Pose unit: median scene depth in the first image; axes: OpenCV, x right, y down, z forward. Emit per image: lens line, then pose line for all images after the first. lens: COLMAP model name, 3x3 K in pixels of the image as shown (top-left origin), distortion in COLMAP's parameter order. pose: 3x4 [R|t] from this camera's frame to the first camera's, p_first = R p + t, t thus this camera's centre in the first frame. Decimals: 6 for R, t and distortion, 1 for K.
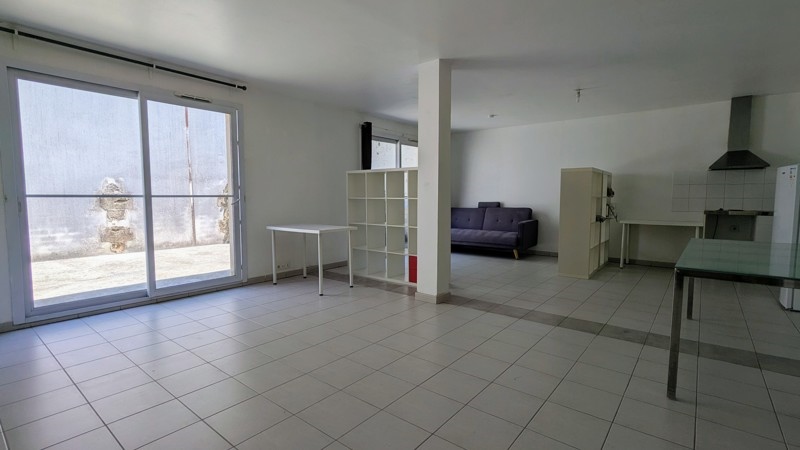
lens RADIAL K [[377.4, 0, 397.3], [0, 377.4, 222.9], [0, 0, 1]] dist [0.001527, 0.000112]
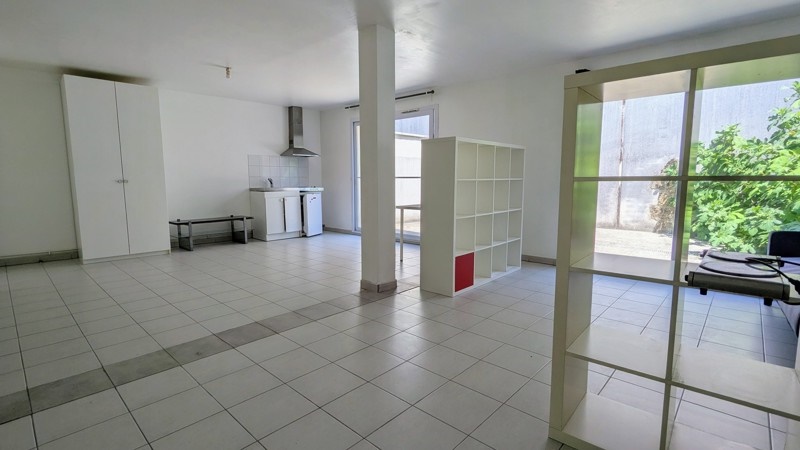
lens RADIAL K [[377.4, 0, 397.3], [0, 377.4, 222.9], [0, 0, 1]] dist [0.001527, 0.000112]
pose [[-0.064199, 0.117786, -0.990962, 0.453693], [-0.068604, 0.990140, 0.122133, -0.033578], [0.995576, 0.075825, -0.055485, 0.490277]]
